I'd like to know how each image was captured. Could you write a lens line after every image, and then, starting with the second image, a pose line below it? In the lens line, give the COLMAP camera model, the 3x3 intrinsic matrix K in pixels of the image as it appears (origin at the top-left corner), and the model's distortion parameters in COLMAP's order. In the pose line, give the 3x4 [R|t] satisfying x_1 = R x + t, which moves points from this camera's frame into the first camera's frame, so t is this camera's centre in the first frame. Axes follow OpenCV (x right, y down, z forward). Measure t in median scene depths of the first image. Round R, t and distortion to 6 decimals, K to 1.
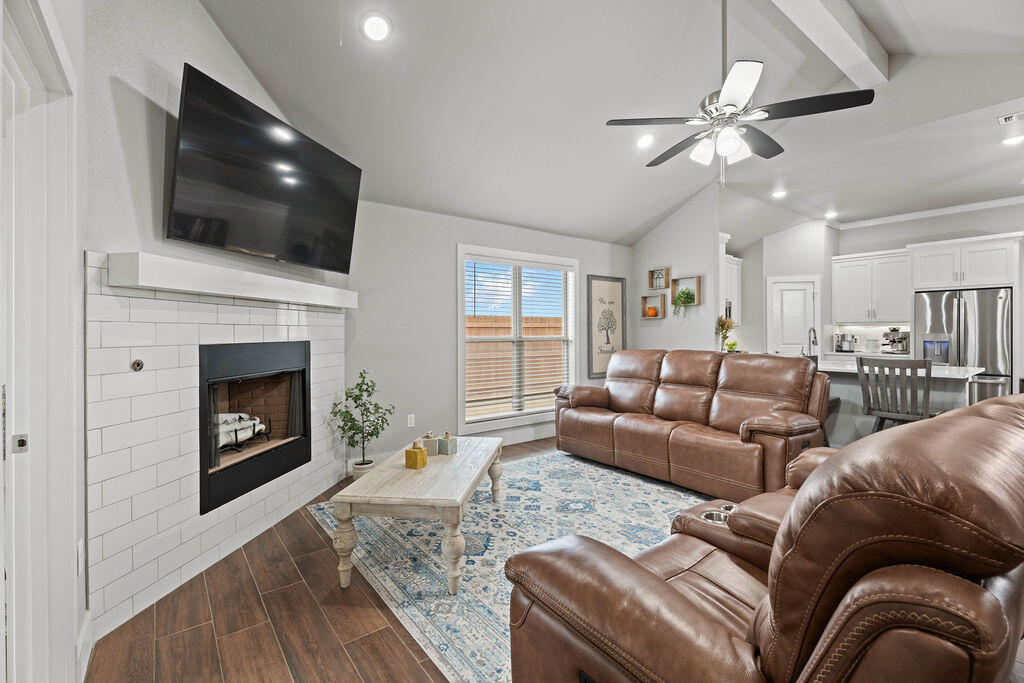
lens RADIAL K [[460.4, 0, 515.3], [0, 460.4, 330.4], [0, 0, 1]] dist [0.001514, 0.000154]
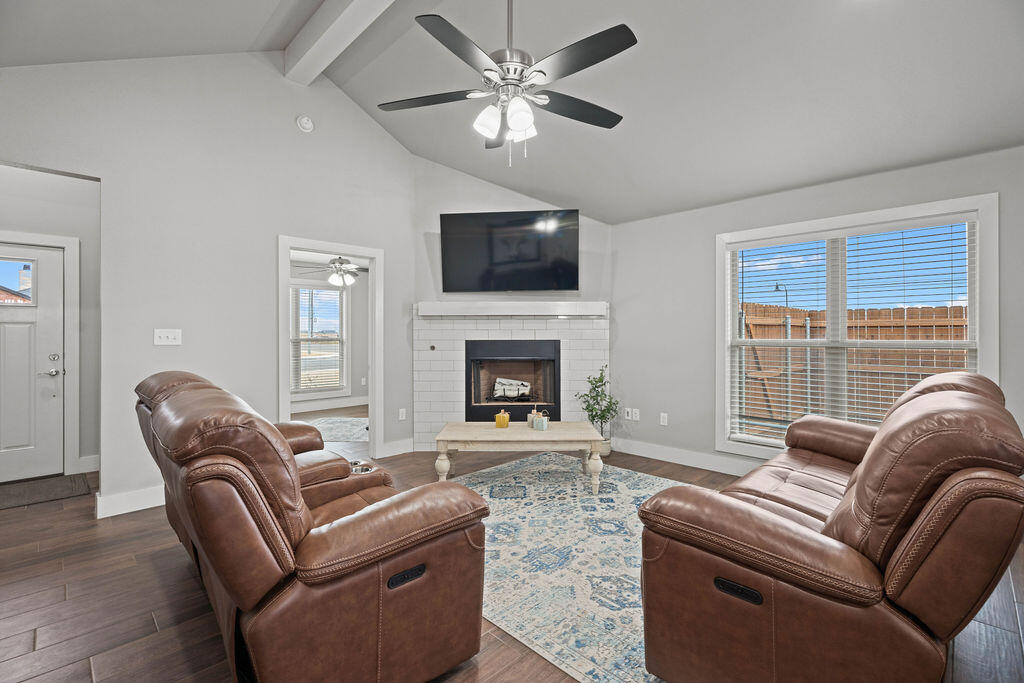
lens RADIAL K [[460.4, 0, 515.3], [0, 460.4, 330.4], [0, 0, 1]] dist [0.001514, 0.000154]
pose [[0.122178, -0.006450, -0.992487, 1.069019], [0.004108, 0.999974, -0.005993, 0.000503], [0.992500, -0.003345, 0.122202, 0.750990]]
